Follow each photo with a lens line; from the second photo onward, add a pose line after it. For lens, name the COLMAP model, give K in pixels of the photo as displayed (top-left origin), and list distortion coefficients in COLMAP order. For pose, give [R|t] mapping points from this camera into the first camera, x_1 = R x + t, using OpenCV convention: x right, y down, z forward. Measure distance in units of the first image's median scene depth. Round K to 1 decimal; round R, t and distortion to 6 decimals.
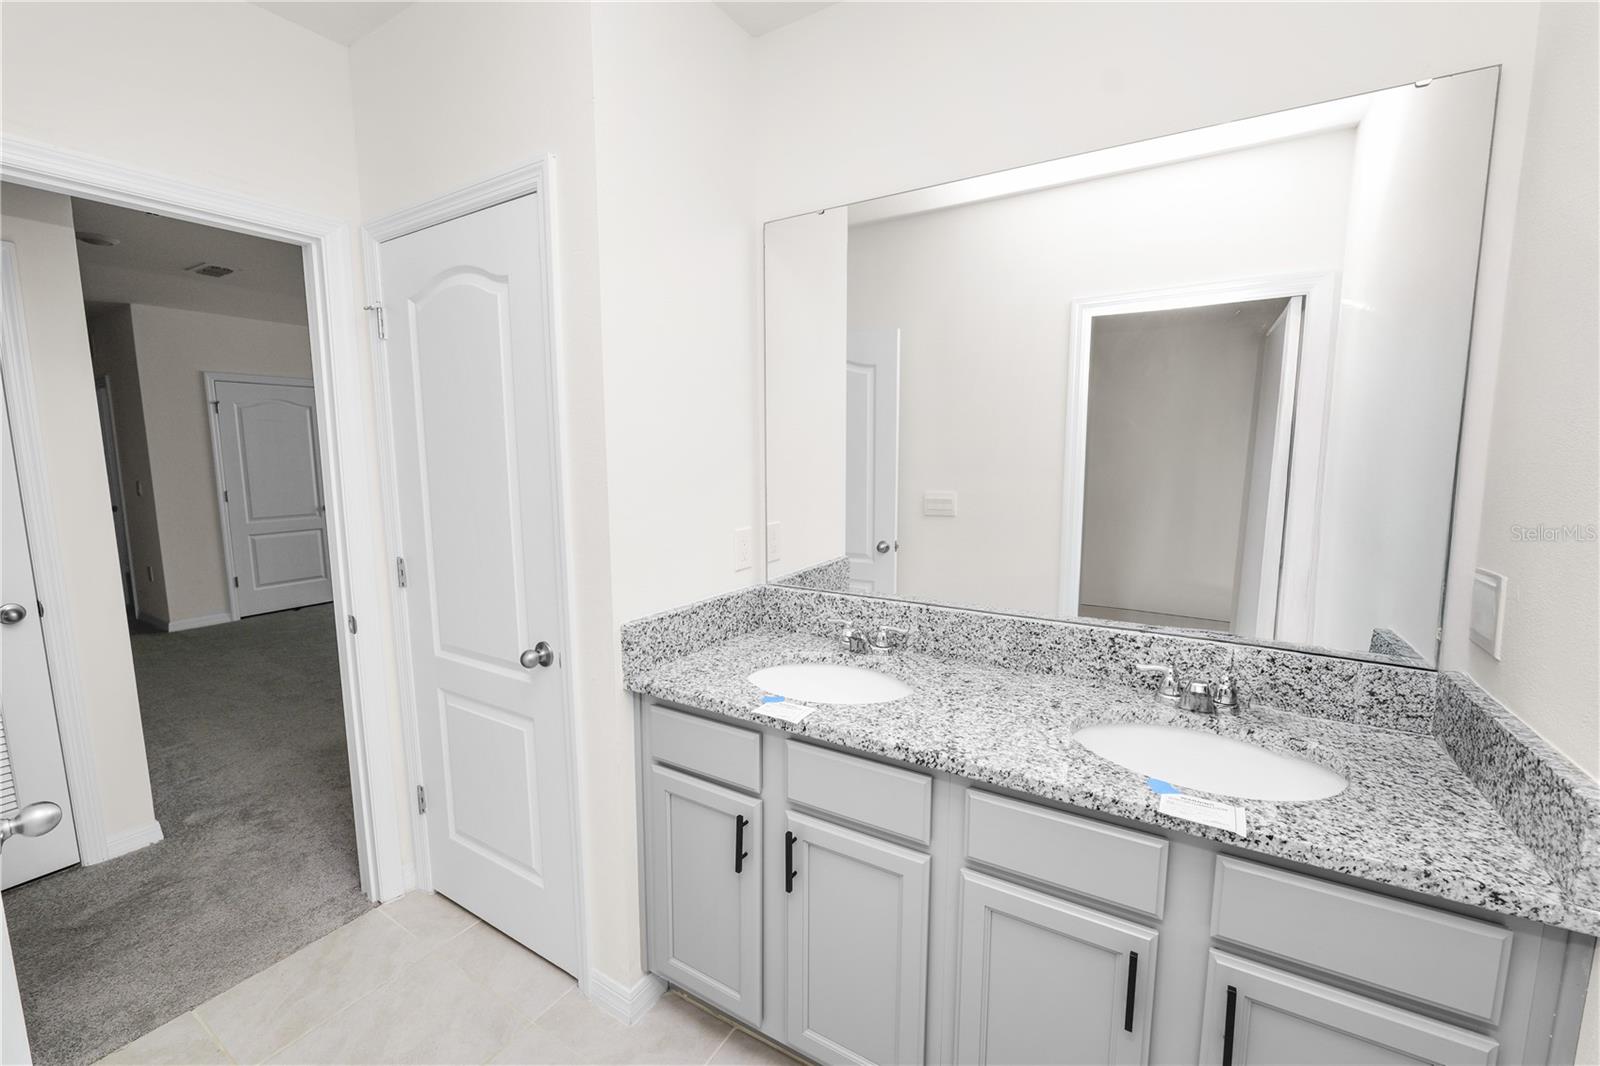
lens RADIAL K [[650.0, 0, 800.7], [0, 650.0, 533.7], [0, 0, 1]] dist [-0.013709, 0.000917]
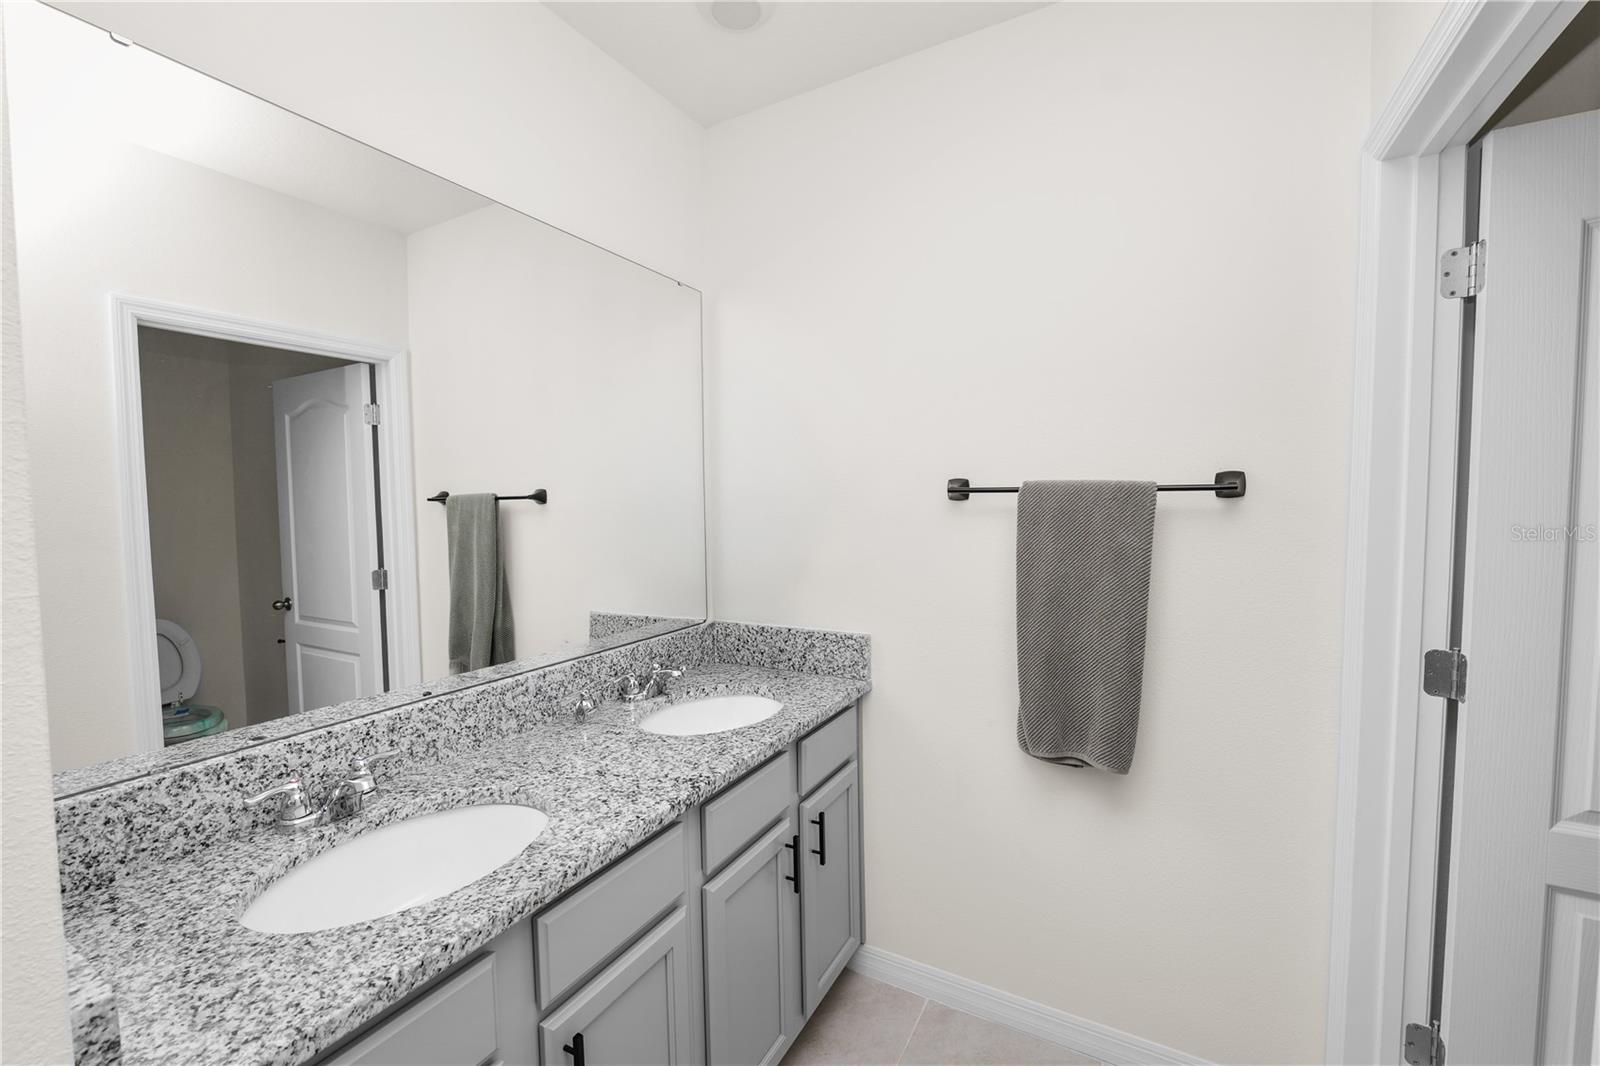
lens RADIAL K [[650.0, 0, 800.7], [0, 650.0, 533.7], [0, 0, 1]] dist [-0.013709, 0.000917]
pose [[-0.040853, -0.044283, 0.998183, -0.588983], [0.137686, 0.989237, 0.049521, -0.063198], [-0.989633, 0.139459, -0.034316, 0.601625]]
